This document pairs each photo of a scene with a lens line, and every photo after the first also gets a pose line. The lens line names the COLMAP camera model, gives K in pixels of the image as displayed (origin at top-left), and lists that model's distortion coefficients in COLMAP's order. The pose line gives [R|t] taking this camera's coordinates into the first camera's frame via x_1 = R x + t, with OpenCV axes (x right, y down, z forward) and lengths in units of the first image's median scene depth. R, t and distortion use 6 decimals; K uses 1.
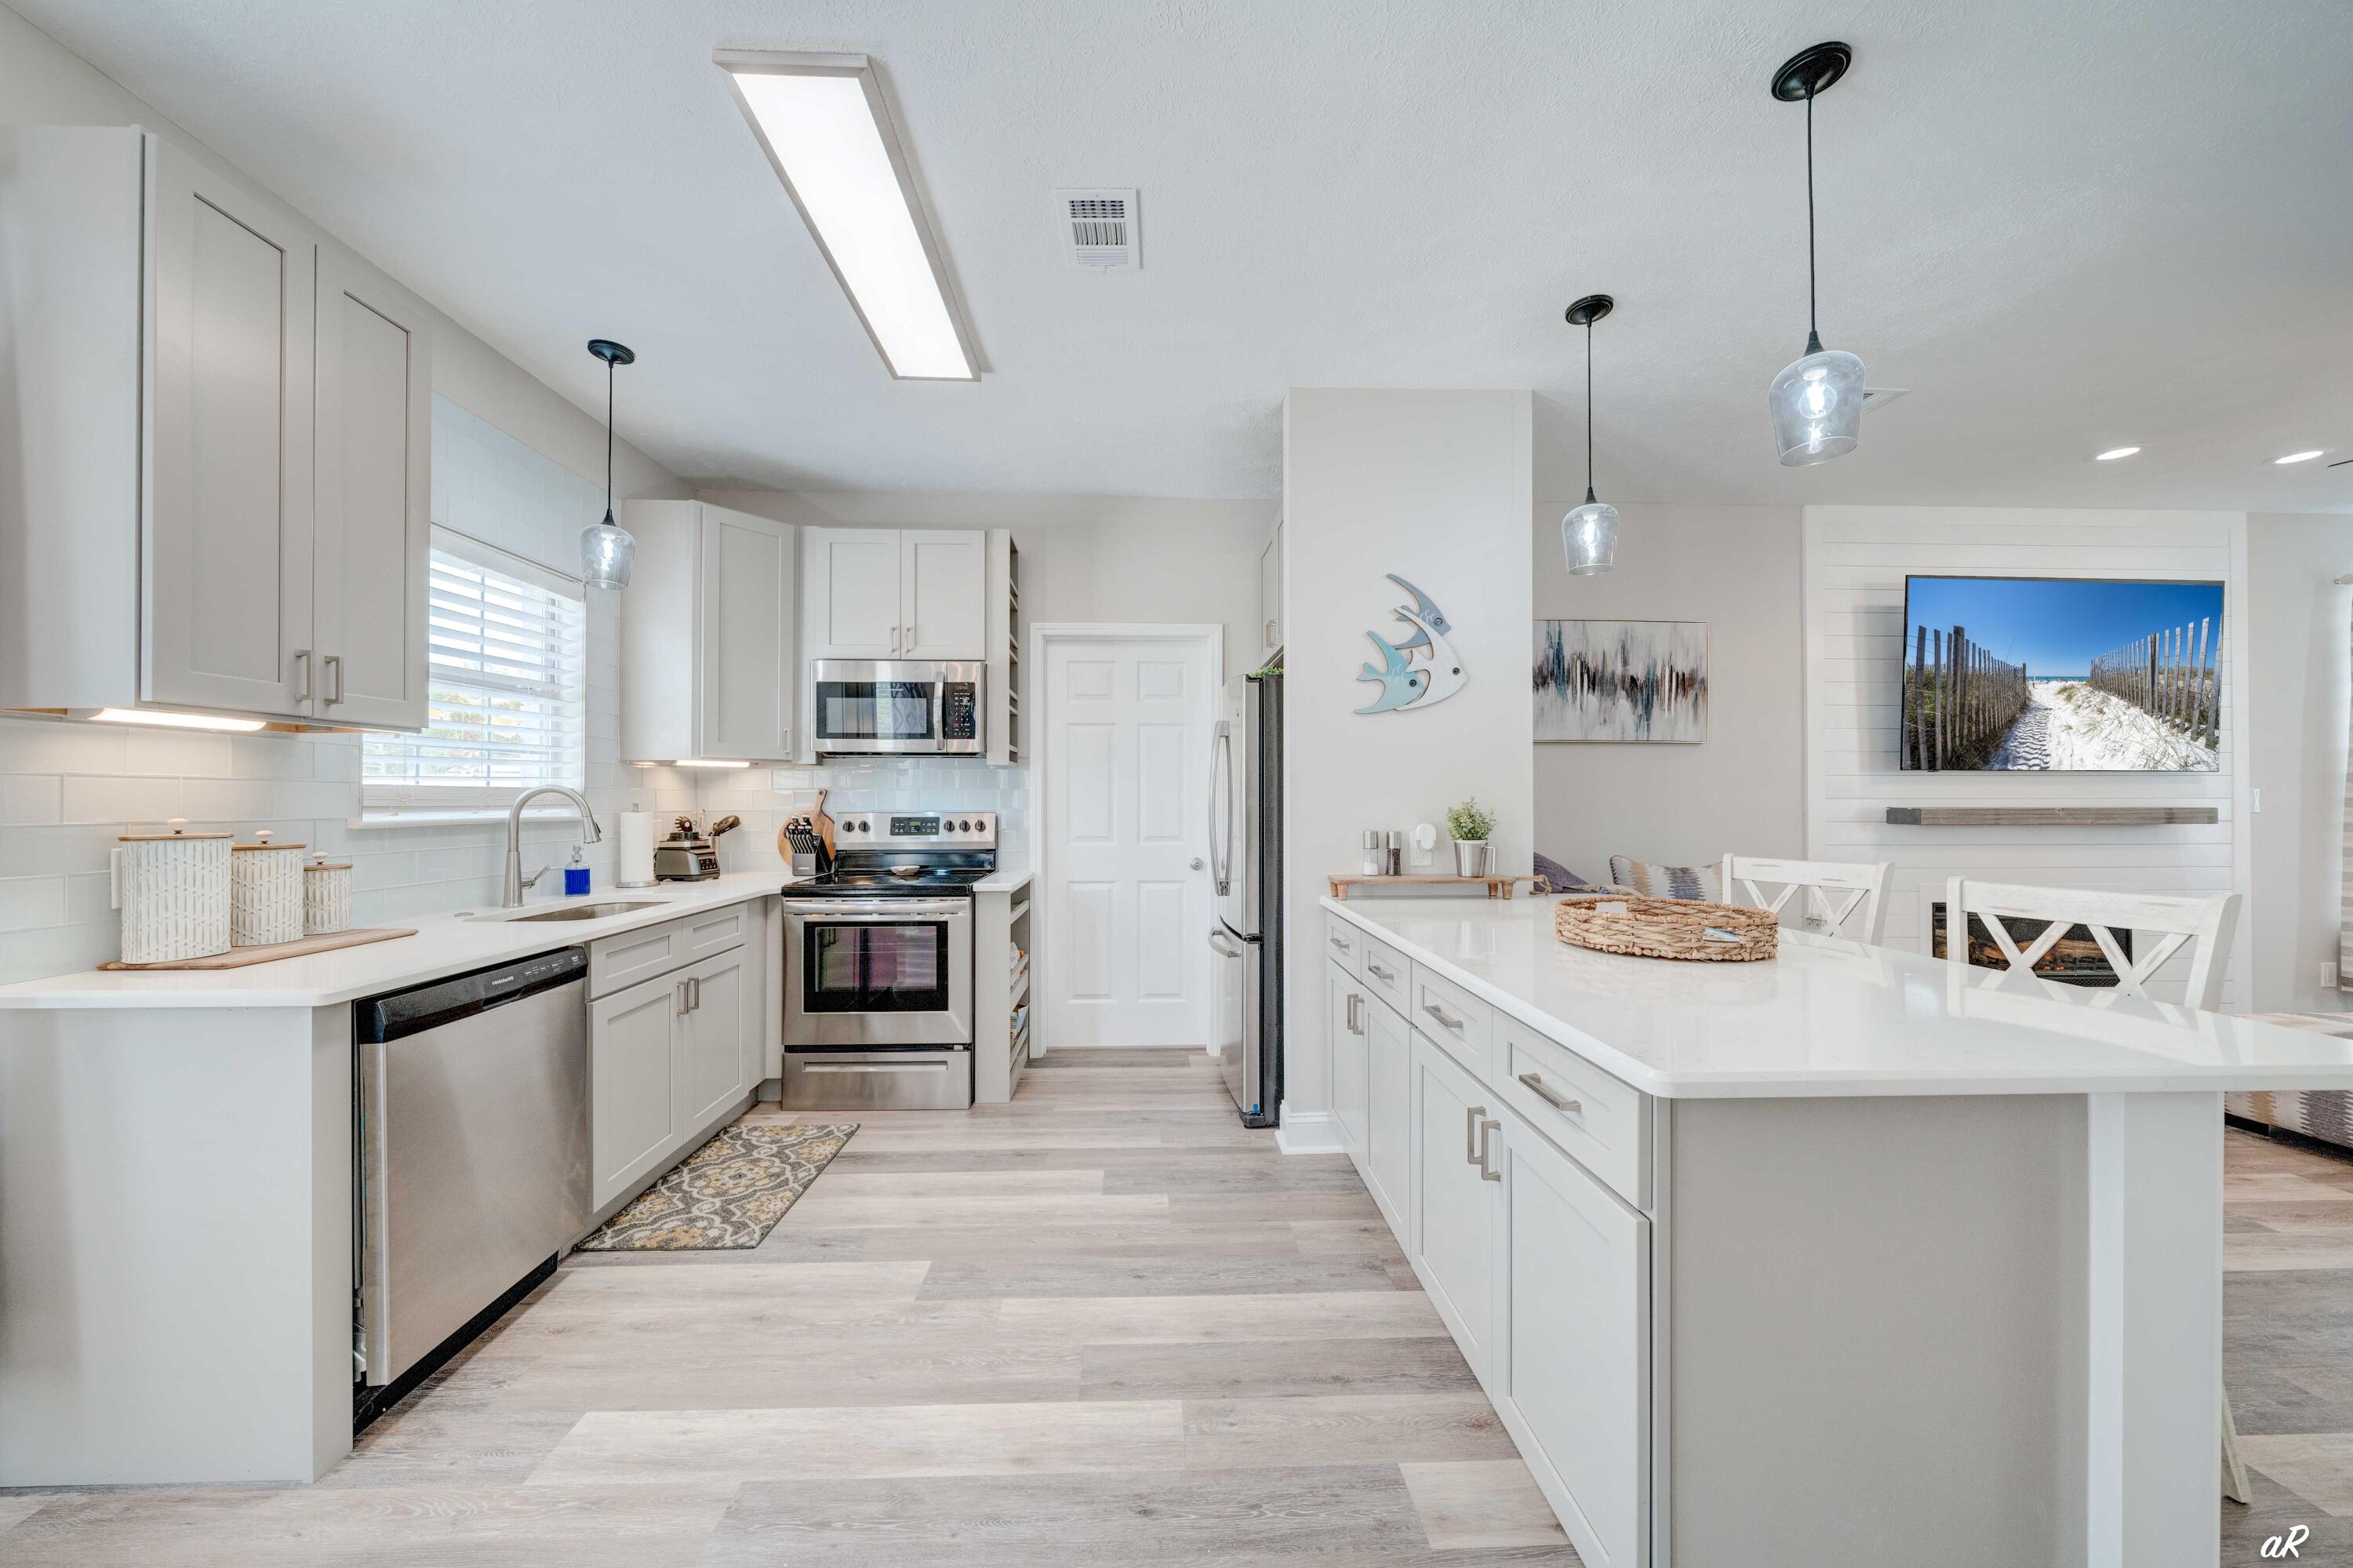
lens RADIAL K [[816.4, 0, 1147.6], [0, 816.4, 794.6], [0, 0, 1]] dist [-0.005628, -0.000847]
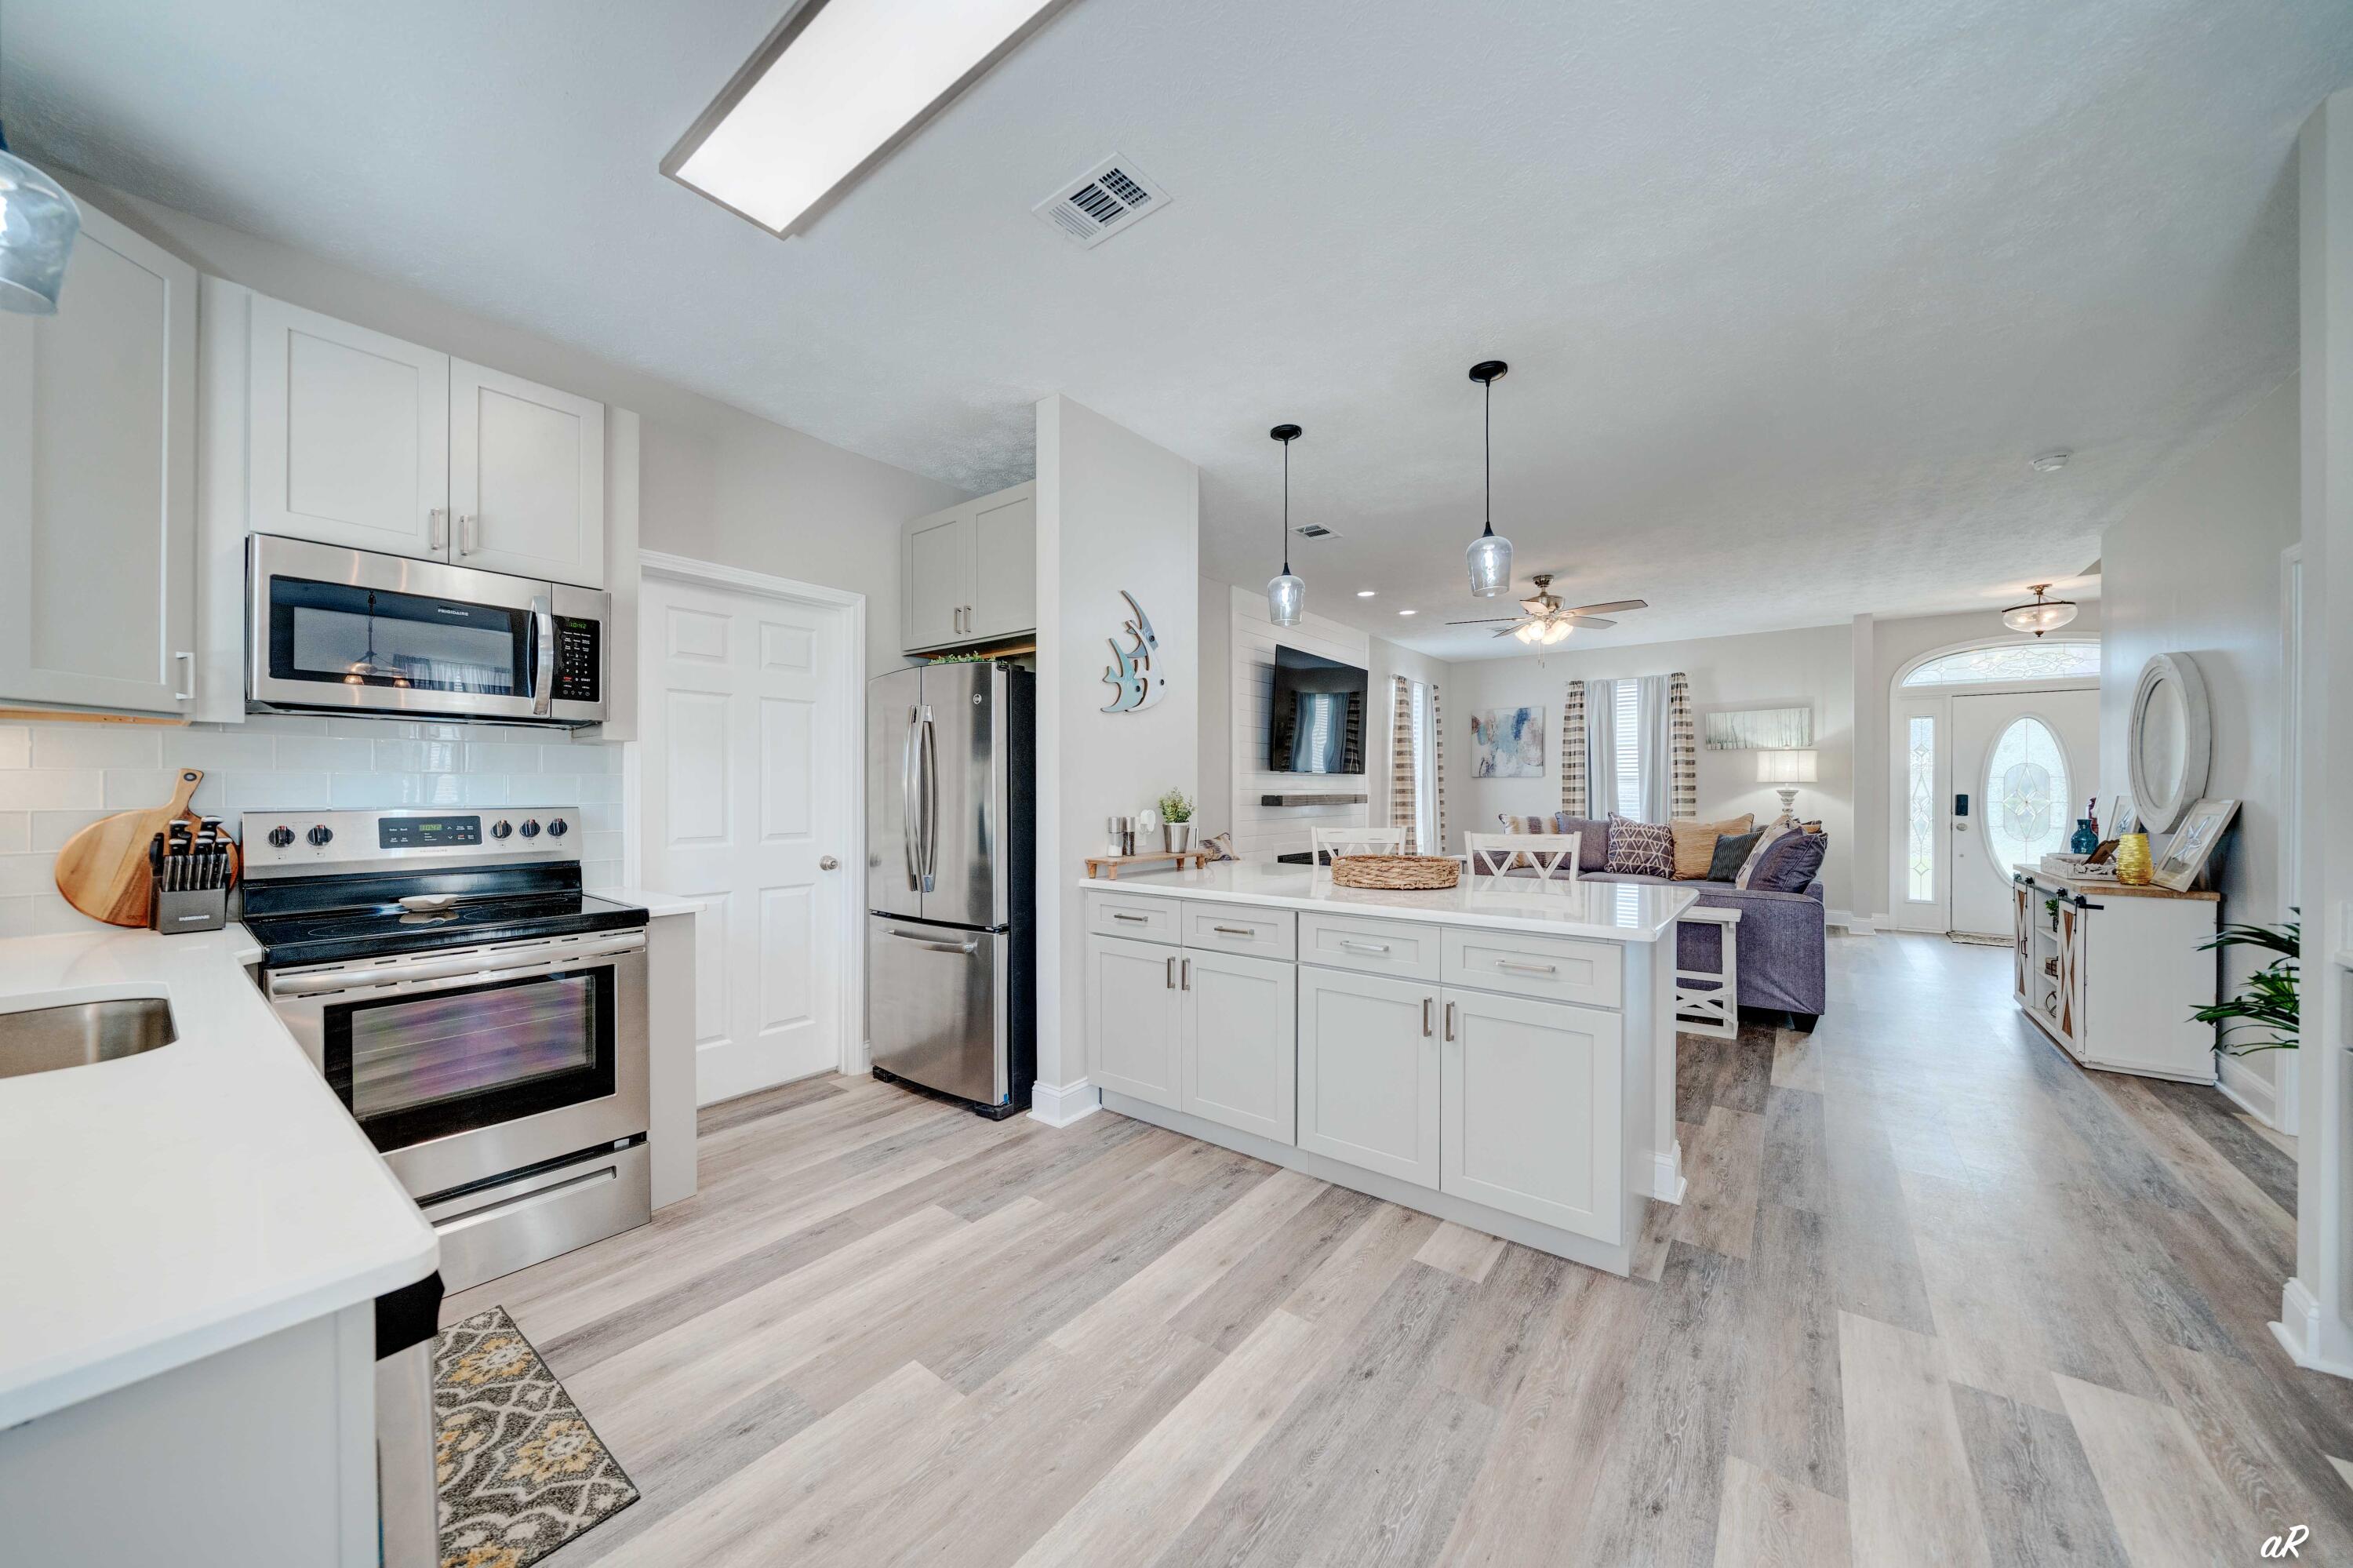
lens RADIAL K [[816.4, 0, 1182.7], [0, 816.4, 793.1], [0, 0, 1]] dist [-0.005628, -0.000847]
pose [[0.634772, -0.001910, 0.772697, -0.490557], [-0.004076, 0.999975, 0.005820, 0.003943], [-0.772689, -0.006844, 0.634748, 0.196872]]
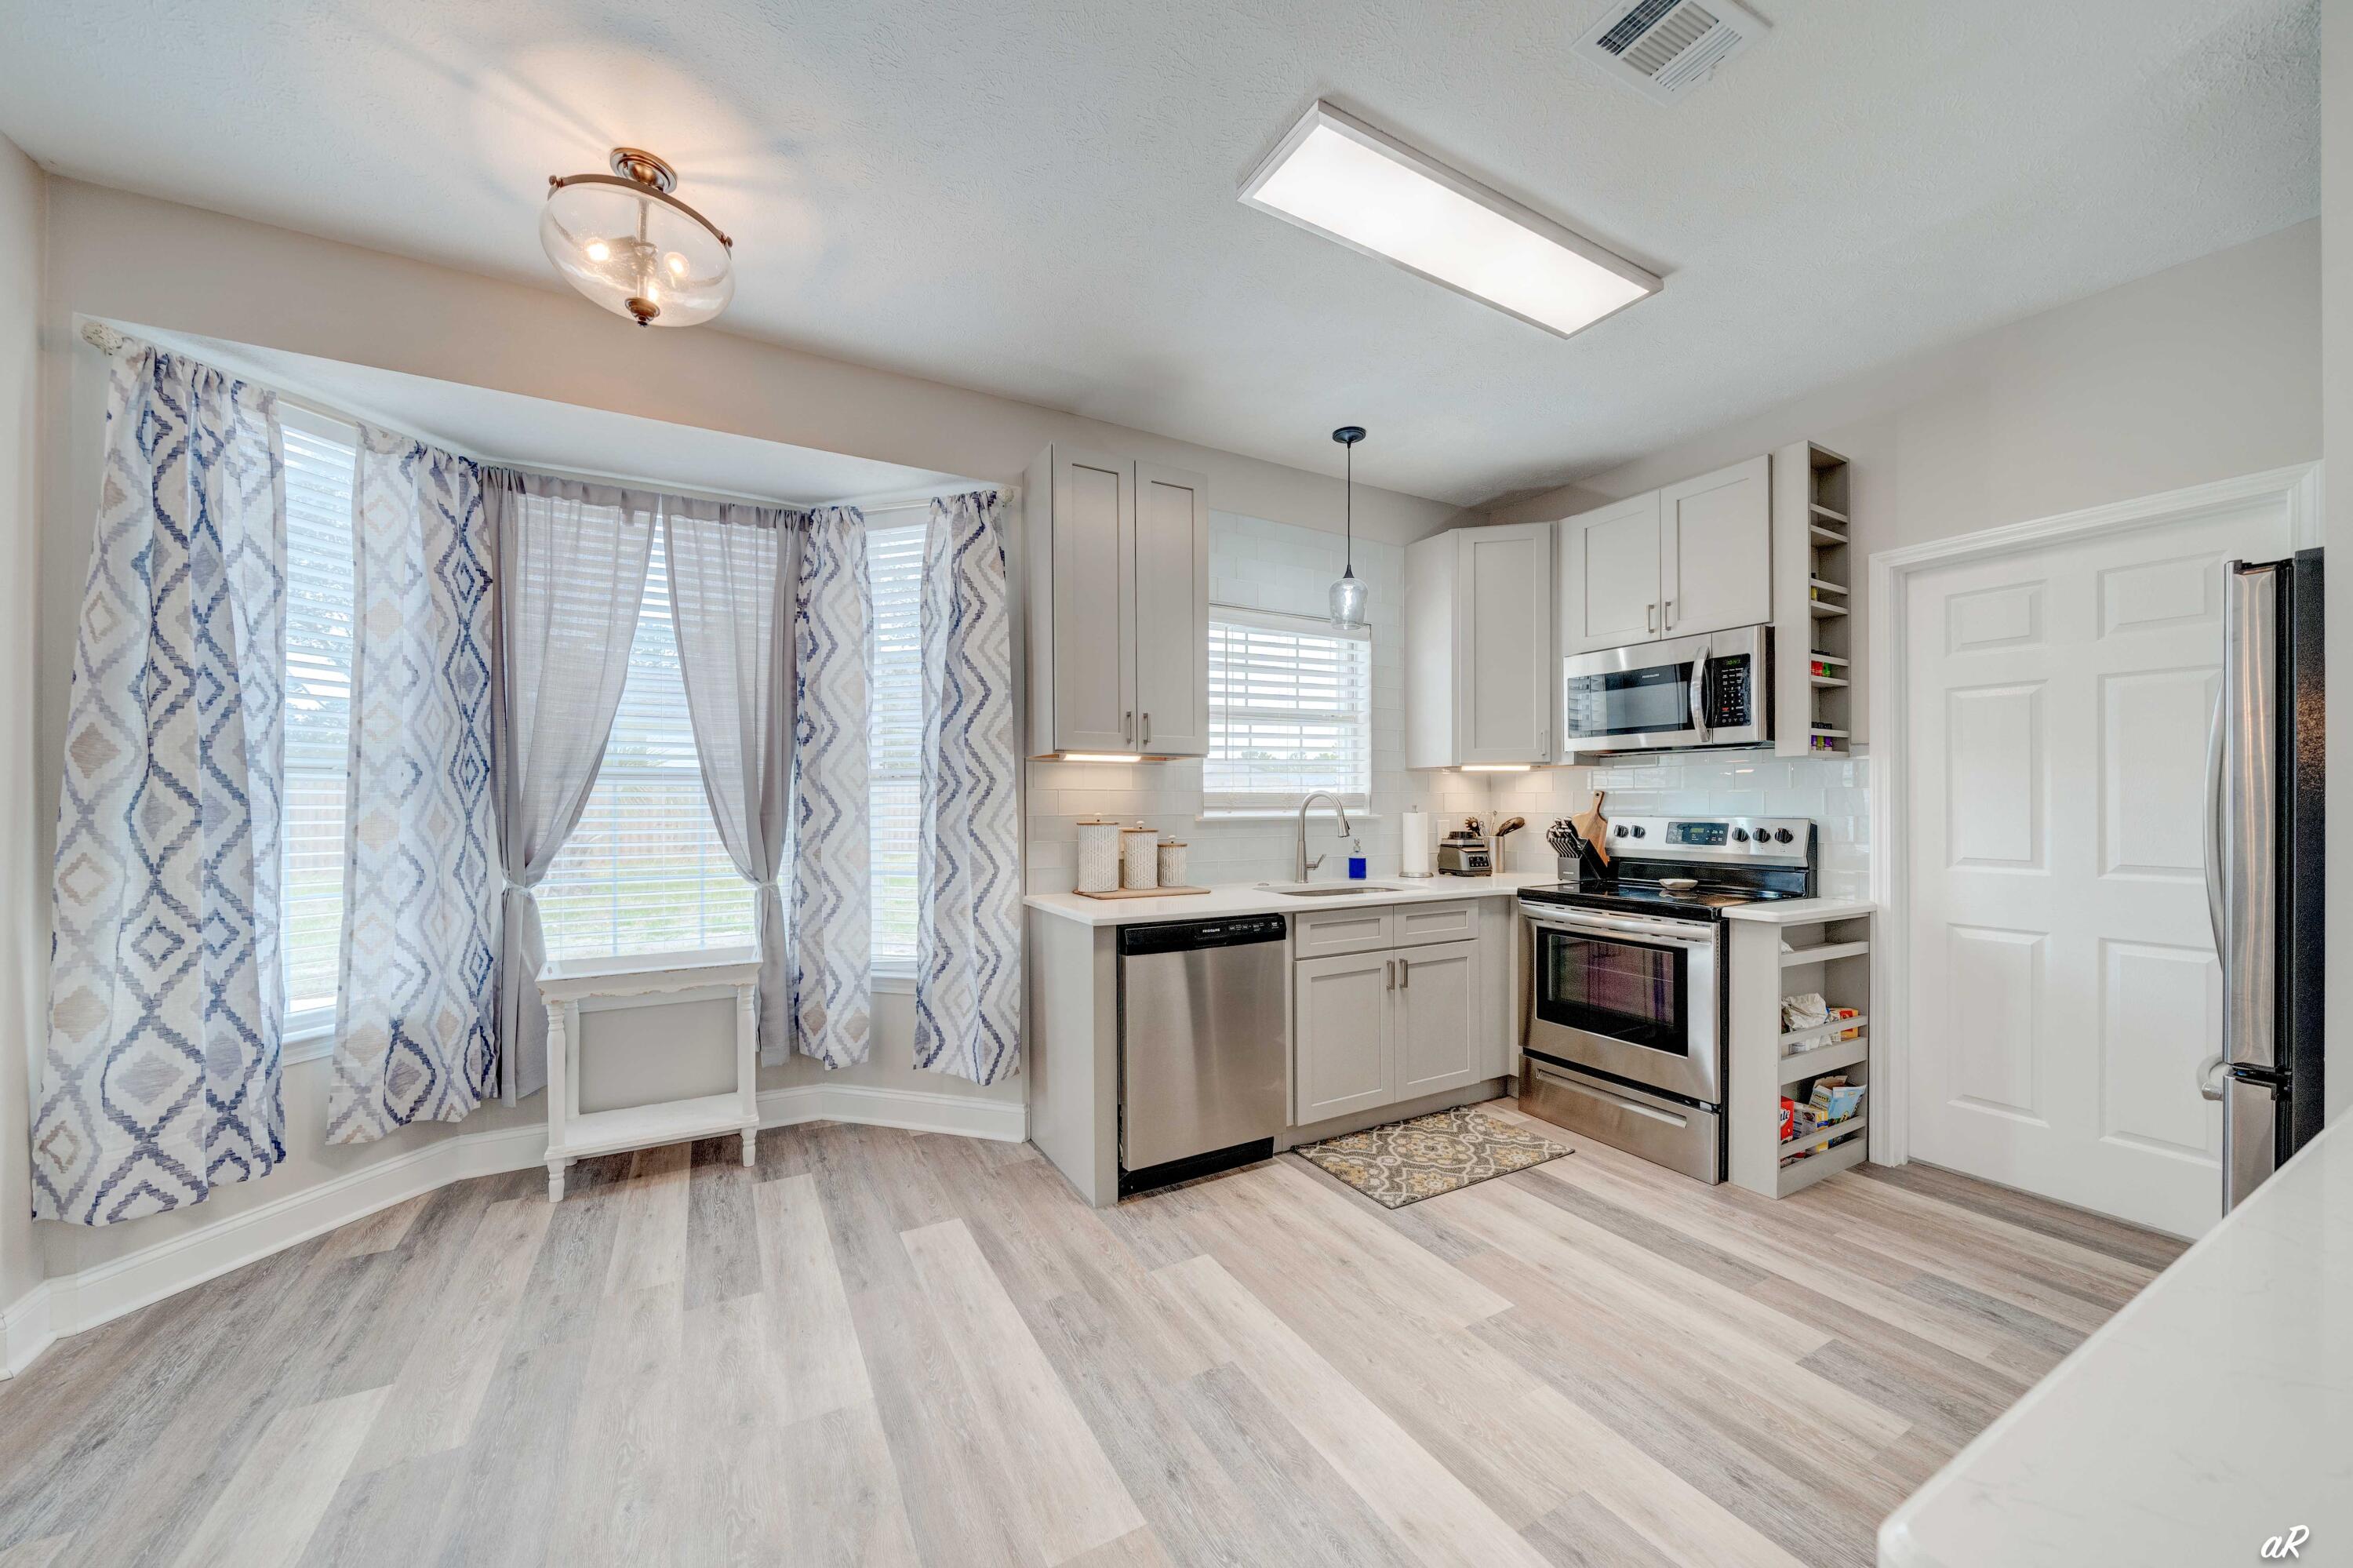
lens RADIAL K [[816.4, 0, 1189.8], [0, 816.4, 802.6], [0, 0, 1]] dist [-0.005628, -0.000847]
pose [[0.478016, 0.002439, -0.878348, 0.249521], [0.005184, 0.999971, 0.005598, -0.001153], [0.878336, -0.007229, 0.477989, 0.166275]]
